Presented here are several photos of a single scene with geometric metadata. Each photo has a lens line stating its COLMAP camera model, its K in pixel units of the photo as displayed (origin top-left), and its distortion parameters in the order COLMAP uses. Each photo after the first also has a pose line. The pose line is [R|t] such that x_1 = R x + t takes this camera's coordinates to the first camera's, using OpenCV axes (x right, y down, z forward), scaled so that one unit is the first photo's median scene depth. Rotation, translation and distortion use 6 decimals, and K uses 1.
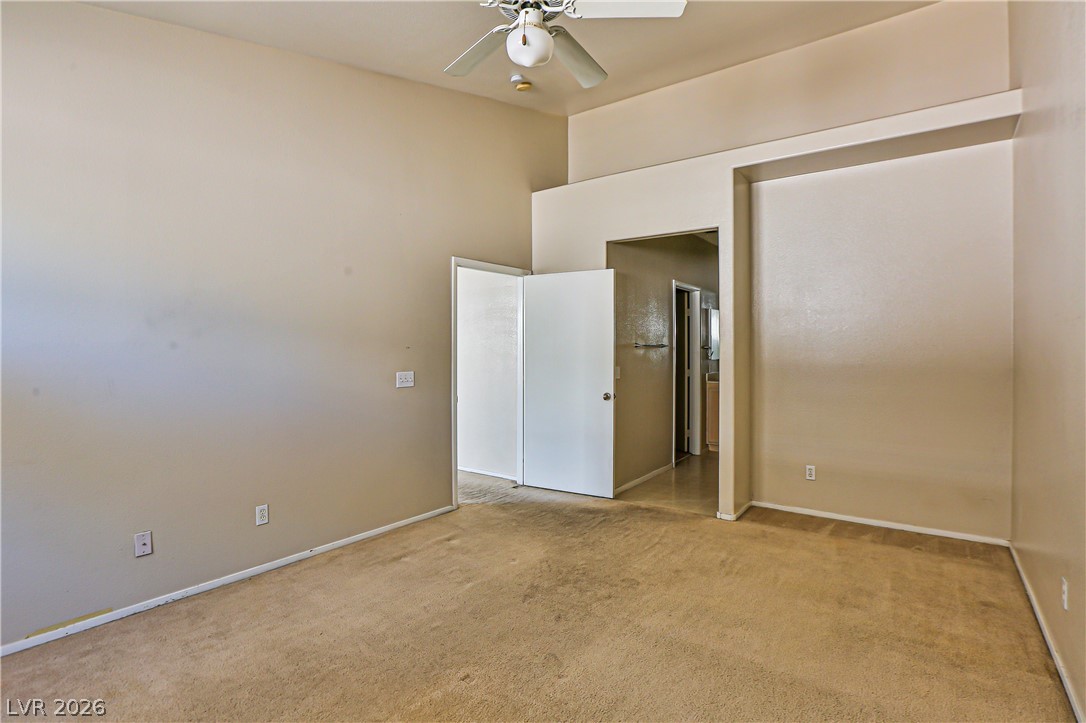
lens RADIAL K [[532.8, 0, 542.7], [0, 532.8, 352.9], [0, 0, 1]] dist [-0.071627, 0.037707]
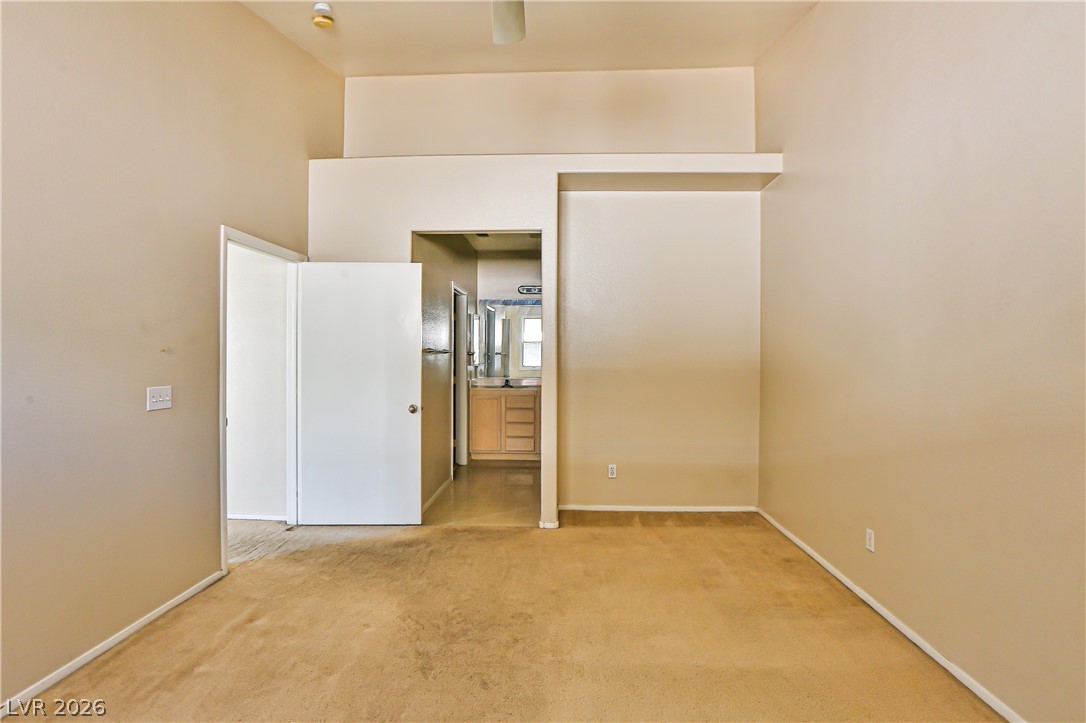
lens RADIAL K [[538.5, 0, 543.0], [0, 538.5, 361.5], [0, 0, 1]] dist [-0.061103, 0.028548]
pose [[0.829711, -0.001357, 0.558191, -0.224556], [-0.000090, 0.999997, 0.002564, 0.002285], [-0.558193, -0.002178, 0.829709, 0.175300]]
